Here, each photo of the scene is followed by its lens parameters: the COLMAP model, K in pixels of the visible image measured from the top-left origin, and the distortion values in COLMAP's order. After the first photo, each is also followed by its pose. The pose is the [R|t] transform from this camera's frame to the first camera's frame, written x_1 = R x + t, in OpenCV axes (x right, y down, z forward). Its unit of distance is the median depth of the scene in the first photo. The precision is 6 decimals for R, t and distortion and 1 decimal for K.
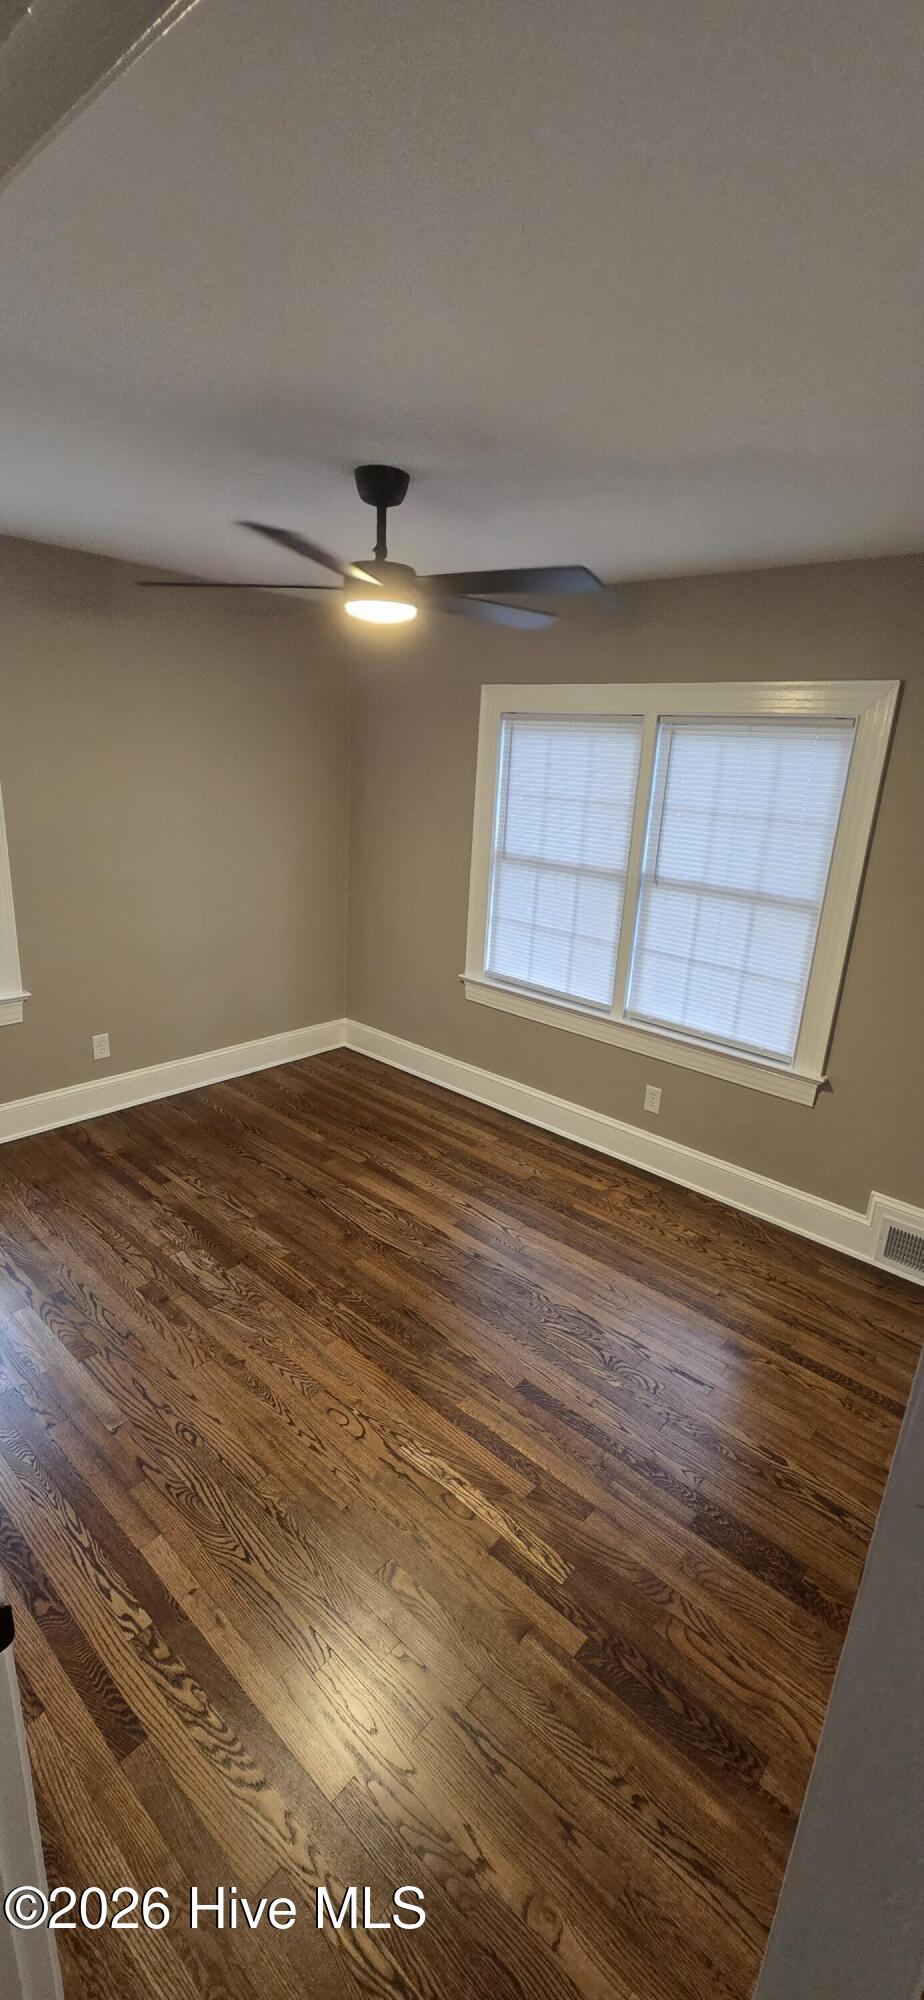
lens RADIAL K [[820.2, 0, 465.3], [0, 820.2, 1000.0], [0, 0, 1]] dist [-0.000371, -0.000360]
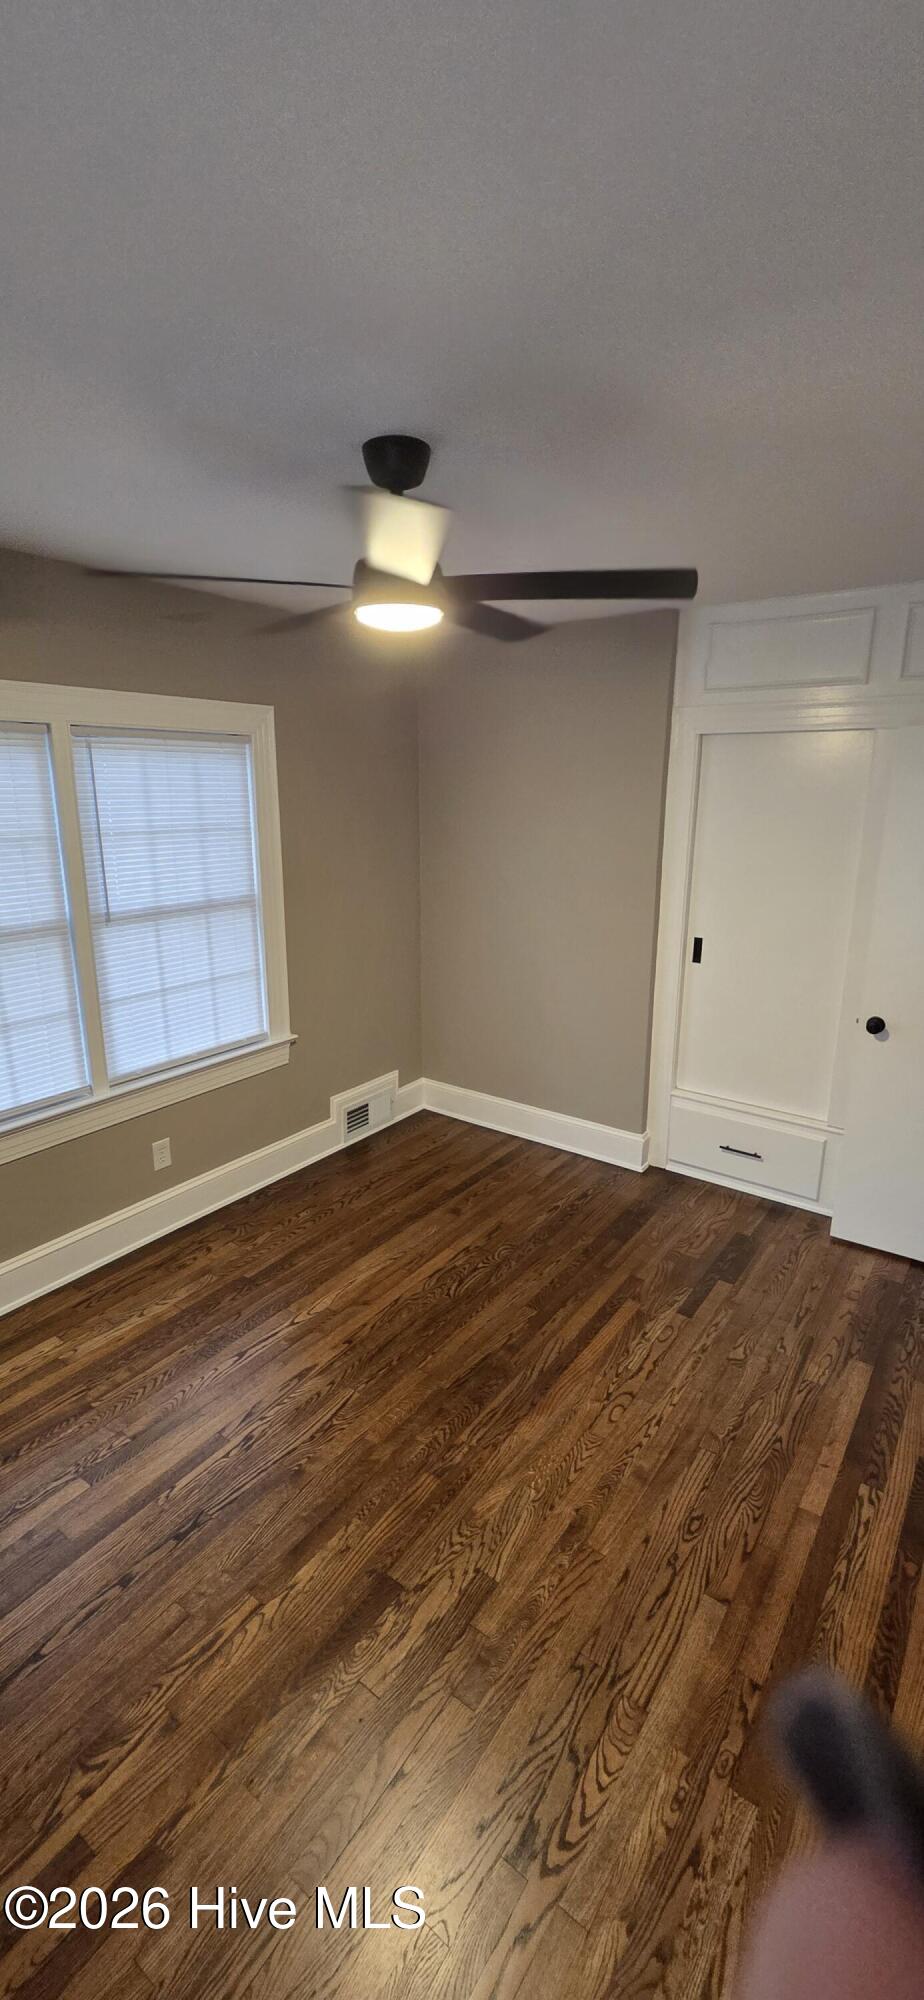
lens RADIAL K [[820.2, 0, 462.5], [0, 820.2, 1000.8], [0, 0, 1]] dist [-0.000371, -0.000360]
pose [[-0.101497, -0.308425, 0.945818, -0.811378], [0.280769, 0.903198, 0.324657, -0.309268], [-0.954394, 0.298508, -0.005075, 0.867531]]
